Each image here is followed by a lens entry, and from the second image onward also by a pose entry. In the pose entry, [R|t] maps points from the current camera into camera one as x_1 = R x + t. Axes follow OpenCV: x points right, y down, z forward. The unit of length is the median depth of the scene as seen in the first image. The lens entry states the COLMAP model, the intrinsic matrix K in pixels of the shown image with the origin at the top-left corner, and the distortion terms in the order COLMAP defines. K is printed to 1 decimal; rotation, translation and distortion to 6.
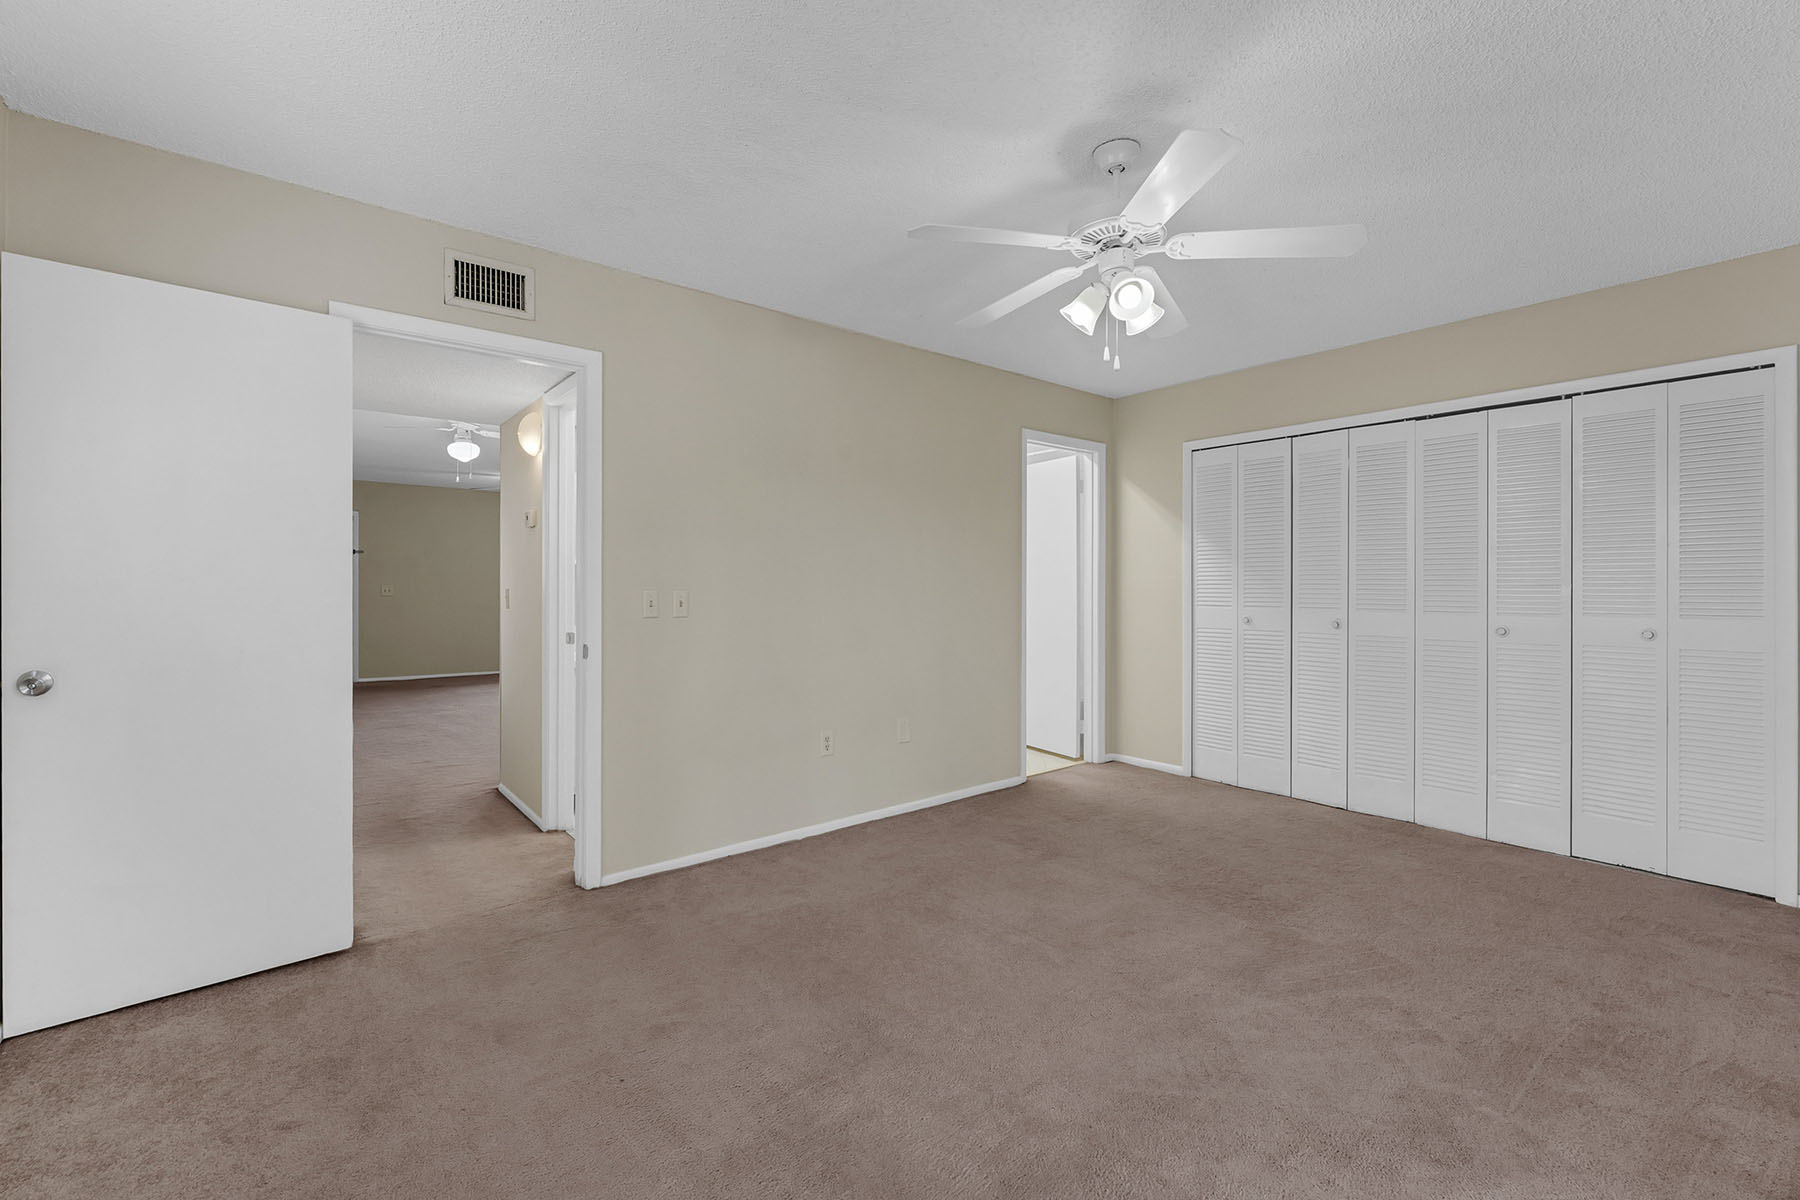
lens RADIAL K [[764.8, 0, 900.0], [0, 764.8, 600.0], [0, 0, 1]] dist [-0.000083, 0.000076]
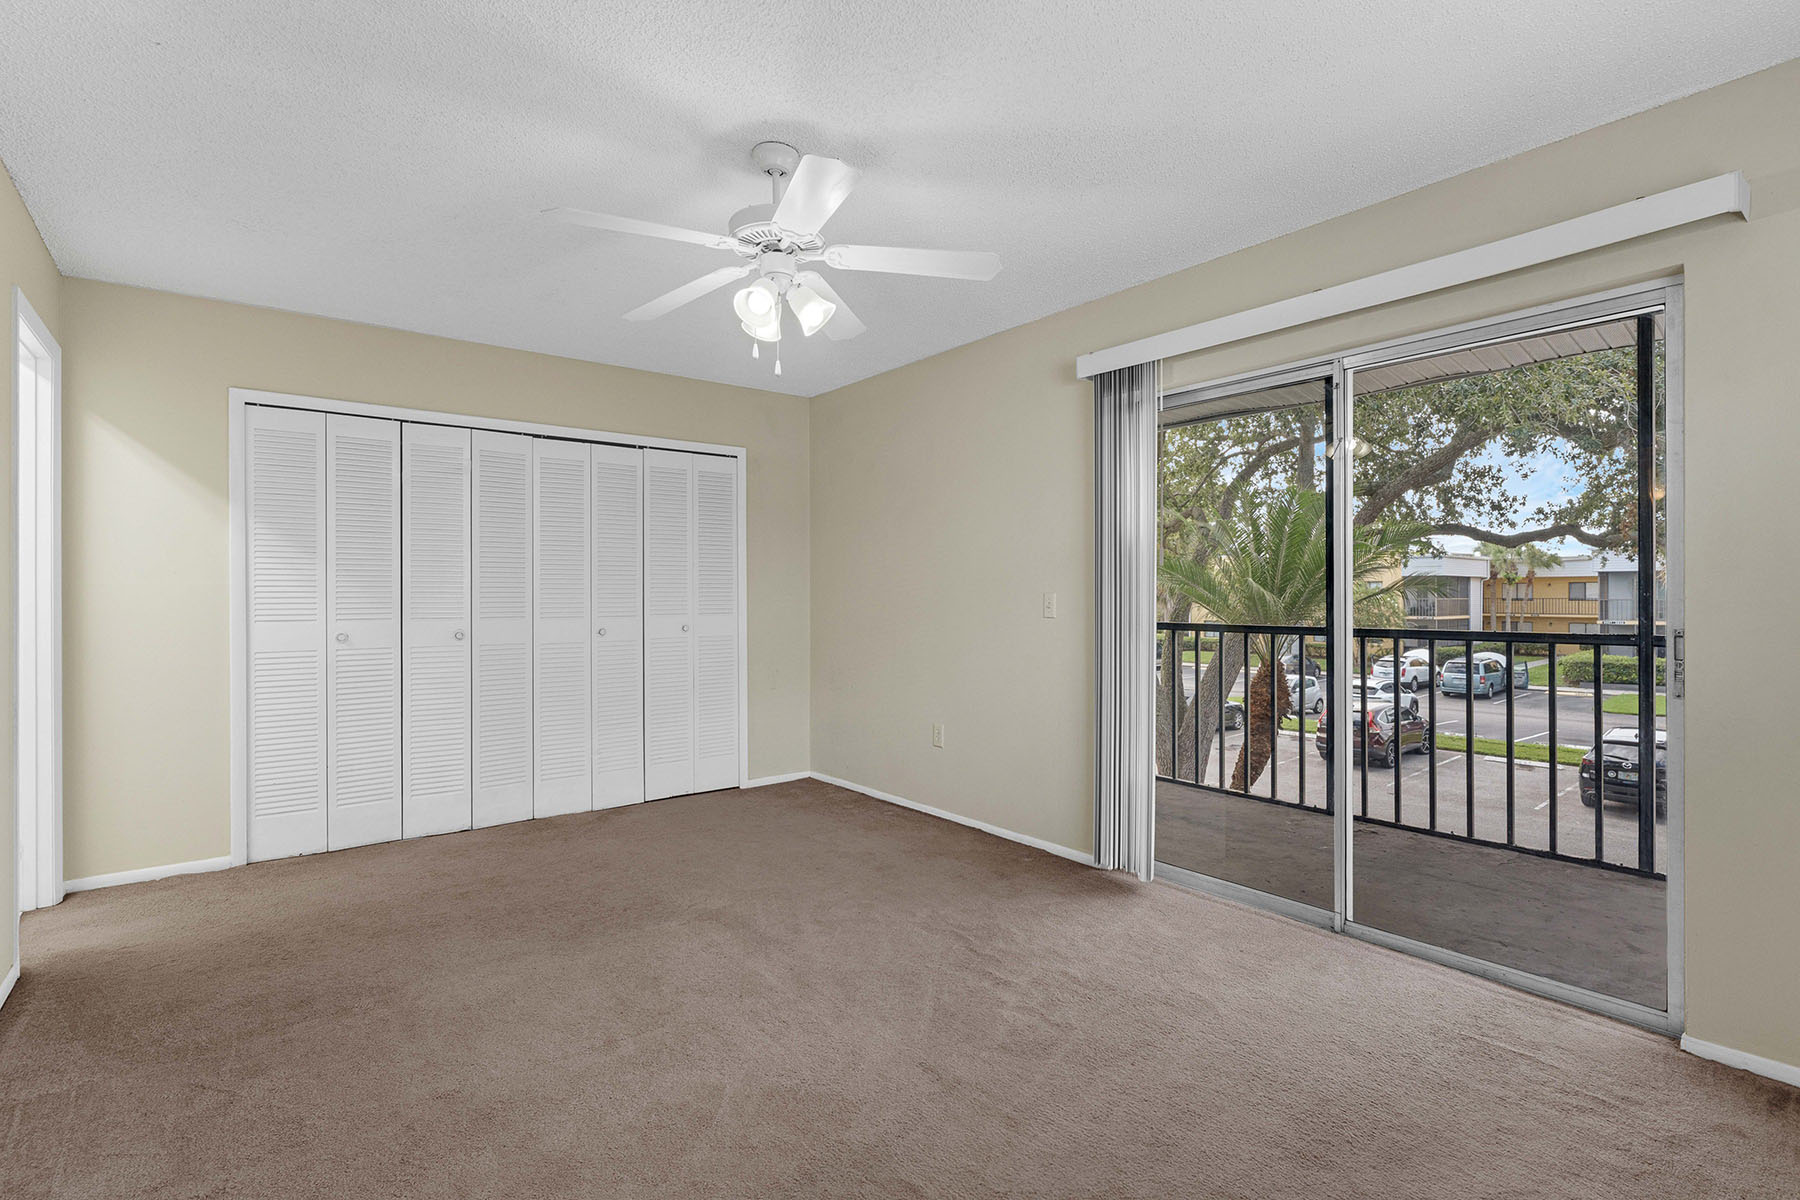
lens RADIAL K [[823.9, 0, 900.0], [0, 823.9, 600.0], [0, 0, 1]] dist [-0.002211, -0.000169]
pose [[0.023734, -0.006785, 0.999695, -0.436373], [0.020387, 0.999772, 0.006301, -0.006413], [-0.999510, 0.020231, 0.023867, 0.455732]]
